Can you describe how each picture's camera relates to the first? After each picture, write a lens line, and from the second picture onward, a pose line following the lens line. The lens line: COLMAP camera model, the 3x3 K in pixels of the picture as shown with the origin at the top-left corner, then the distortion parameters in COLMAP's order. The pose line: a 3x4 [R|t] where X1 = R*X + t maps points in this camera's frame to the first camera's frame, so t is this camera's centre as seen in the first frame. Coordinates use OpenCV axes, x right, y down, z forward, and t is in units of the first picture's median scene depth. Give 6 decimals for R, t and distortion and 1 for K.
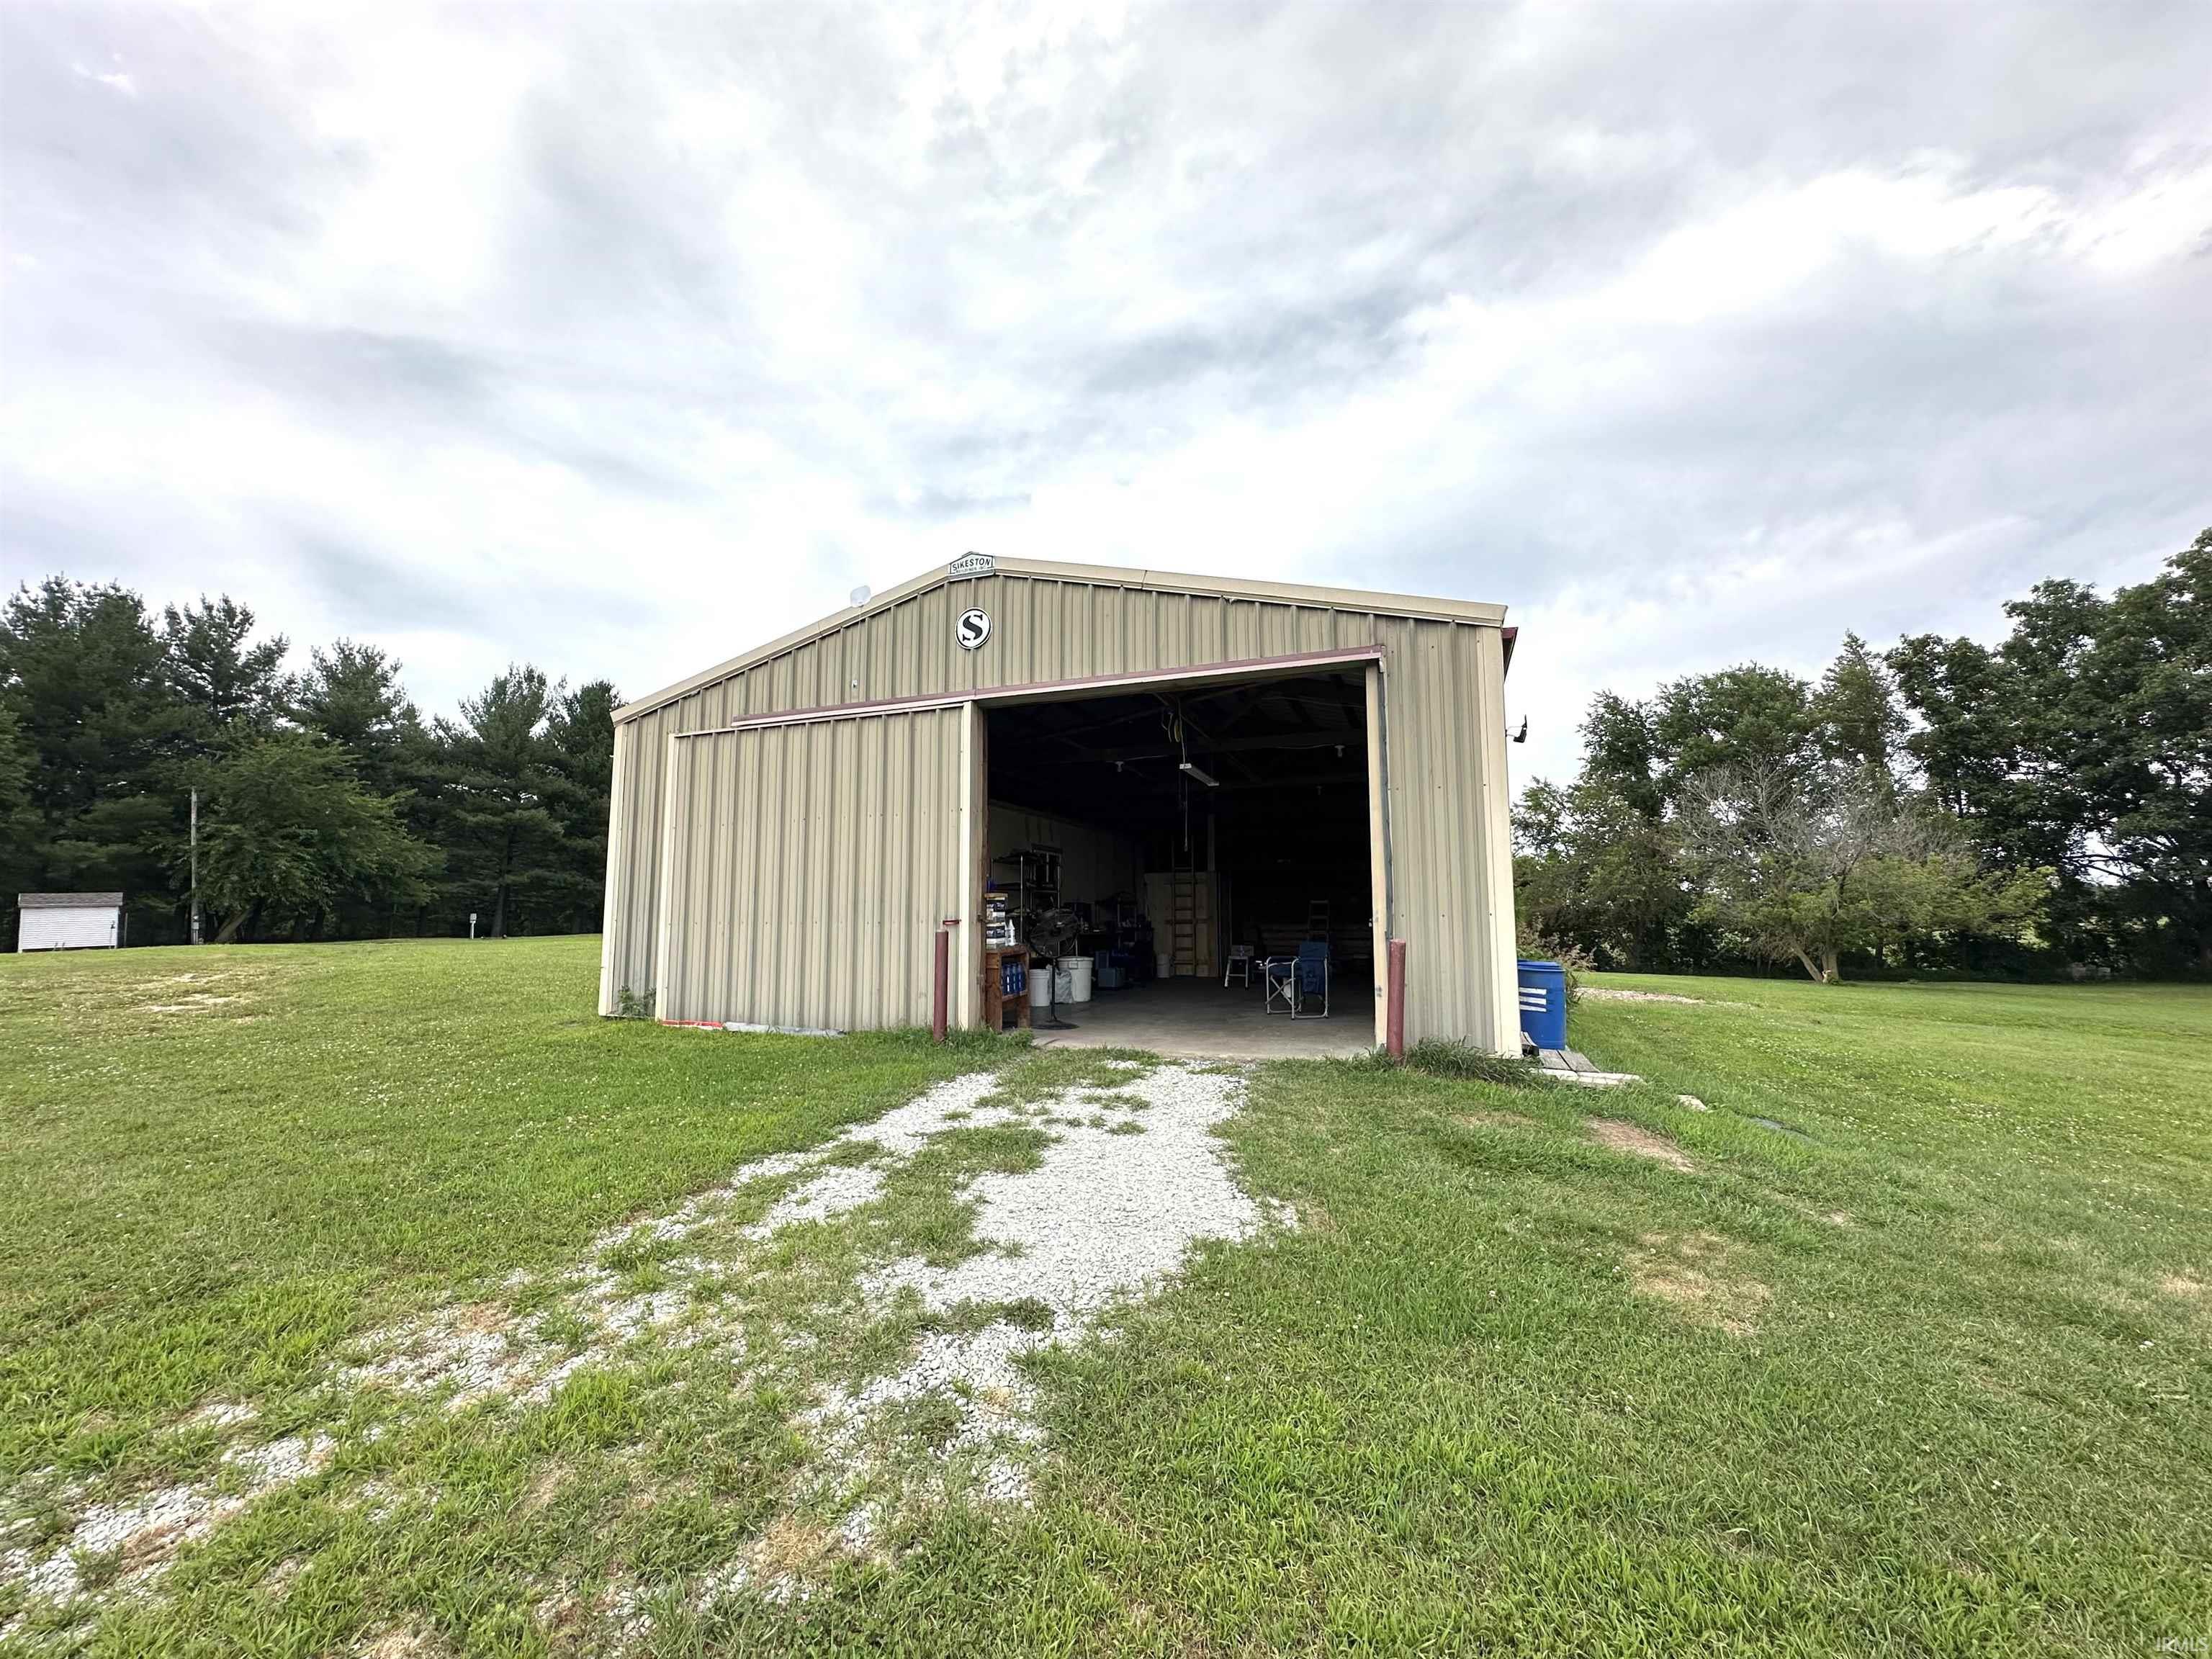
lens RADIAL K [[902.5, 0, 1113.7], [0, 902.5, 829.1], [0, 0, 1]] dist [0.006310, -0.000826]
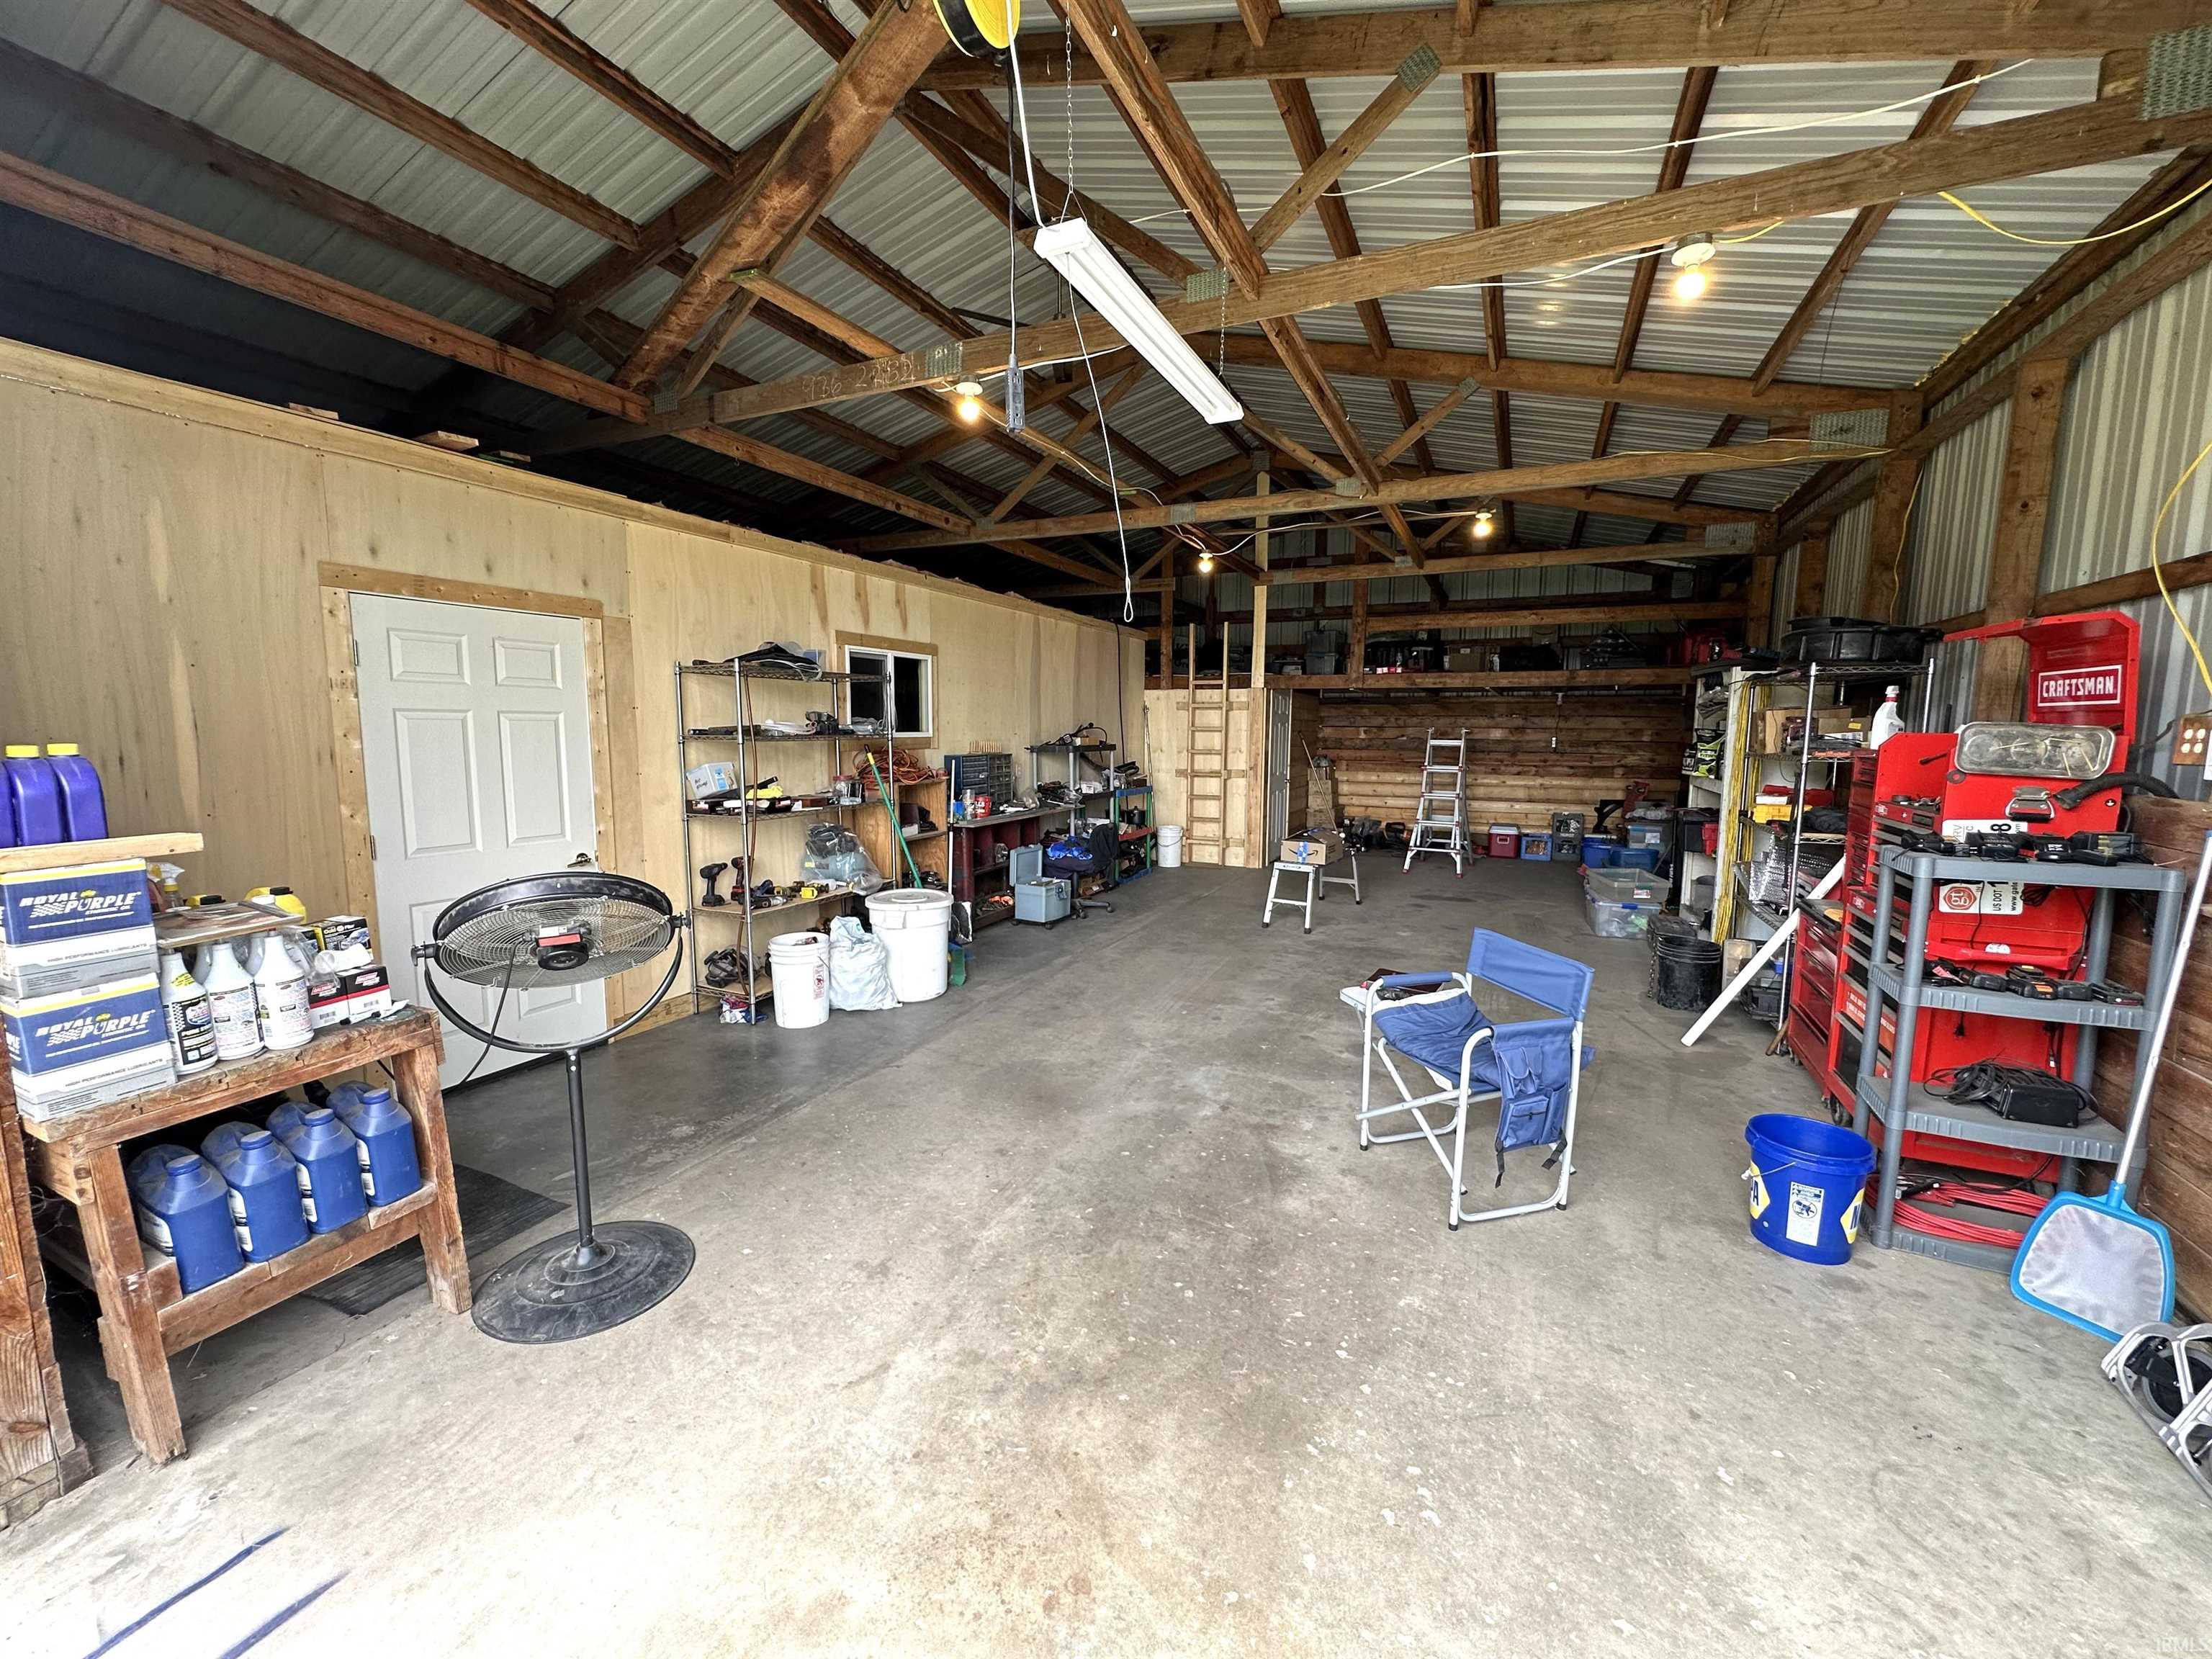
lens RADIAL K [[902.5, 0, 1090.5], [0, 902.5, 832.0], [0, 0, 1]] dist [0.006310, -0.000826]
pose [[0.995065, 0.022350, -0.096676, 0.059960], [-0.000905, 0.976306, 0.216391, 0.012084], [0.099222, -0.215236, 0.971508, 0.411663]]
